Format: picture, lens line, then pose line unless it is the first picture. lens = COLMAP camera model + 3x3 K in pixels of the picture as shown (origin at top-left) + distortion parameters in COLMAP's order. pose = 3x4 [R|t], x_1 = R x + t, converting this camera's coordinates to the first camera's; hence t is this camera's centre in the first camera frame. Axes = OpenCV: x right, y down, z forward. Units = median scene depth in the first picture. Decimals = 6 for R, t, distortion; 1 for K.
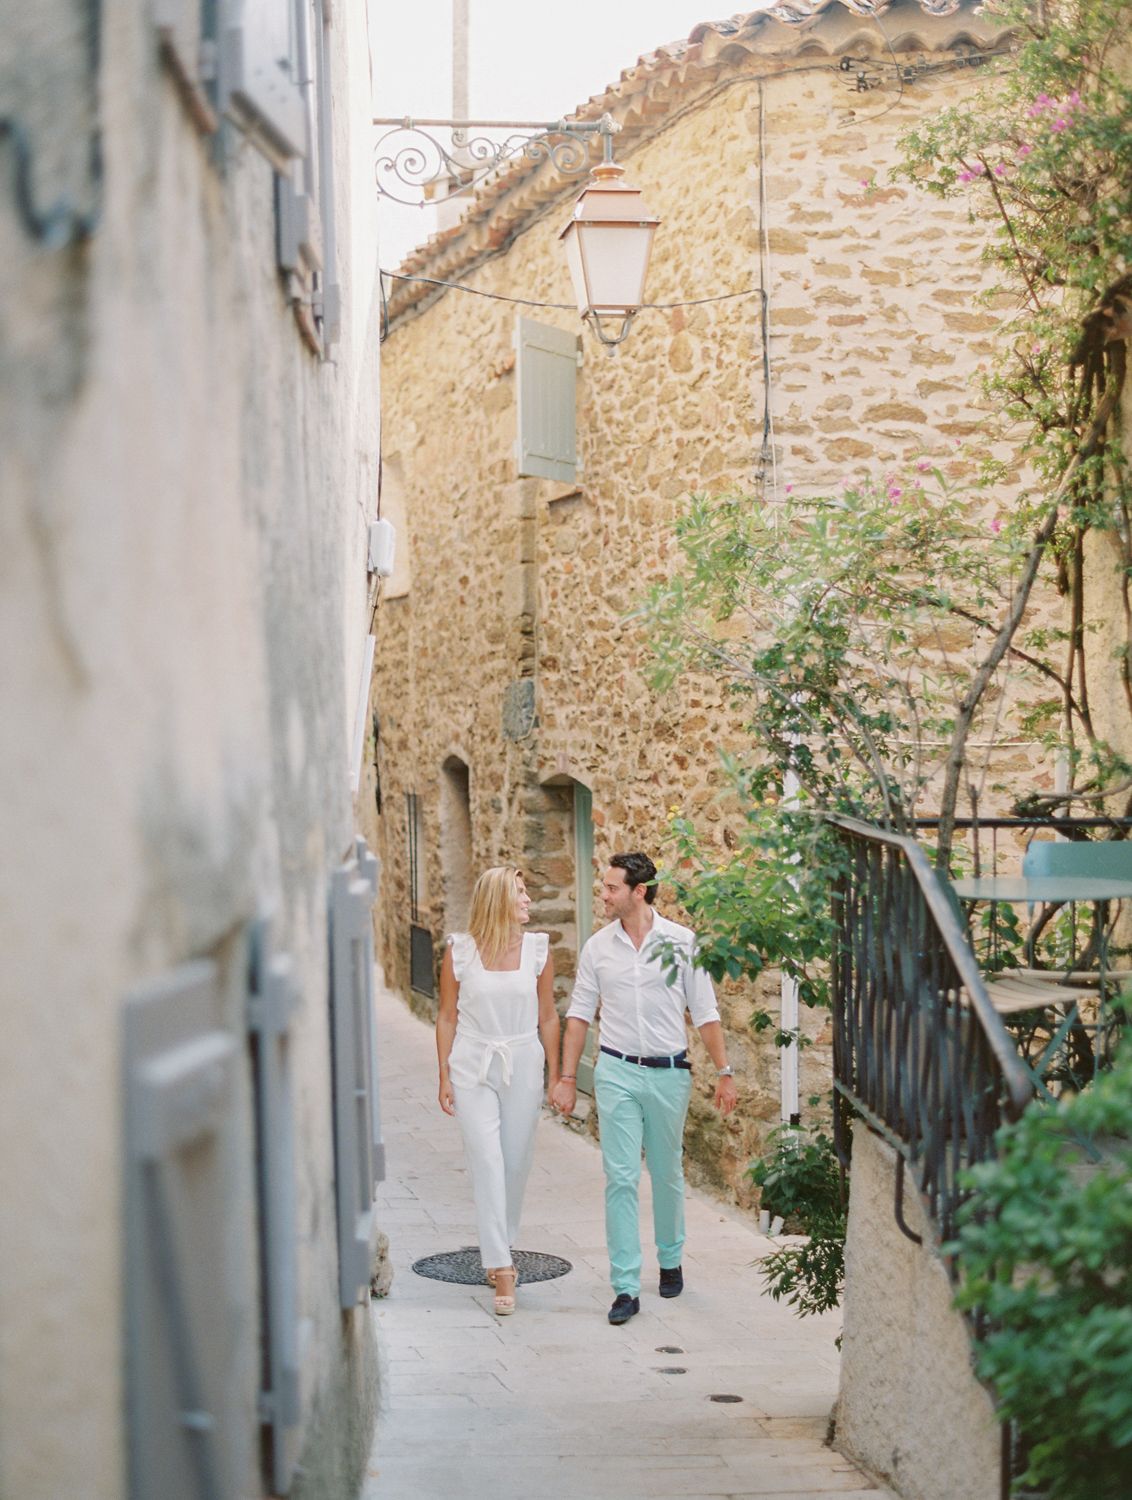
lens RADIAL K [[2573.8, 0, 565.0], [0, 2573.8, 630.3], [0, 0, 1]] dist [-0.049664, -0.346177]
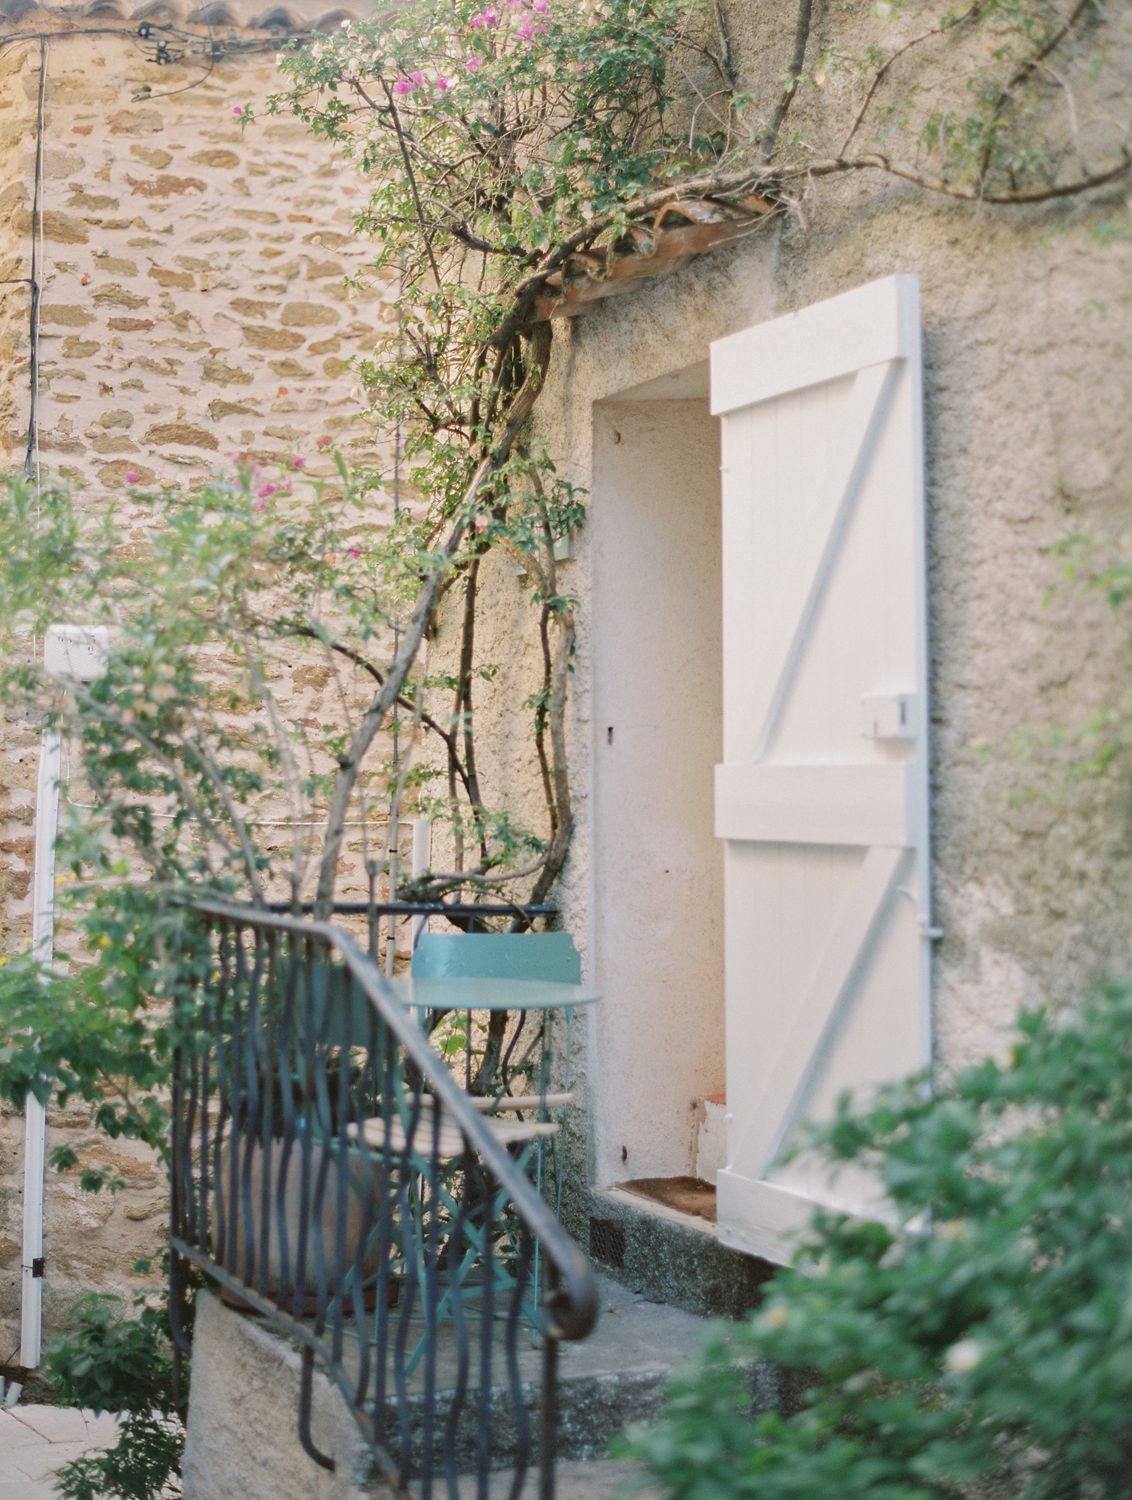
lens RADIAL K [[2573.8, 0, 565.0], [0, 2573.8, 630.3], [0, 0, 1]] dist [-0.049664, -0.346177]
pose [[0.944496, 0.049695, 0.324742, -0.026666], [-0.037039, 0.998298, -0.045044, 0.014581], [-0.326428, 0.030516, 0.944729, 0.146007]]
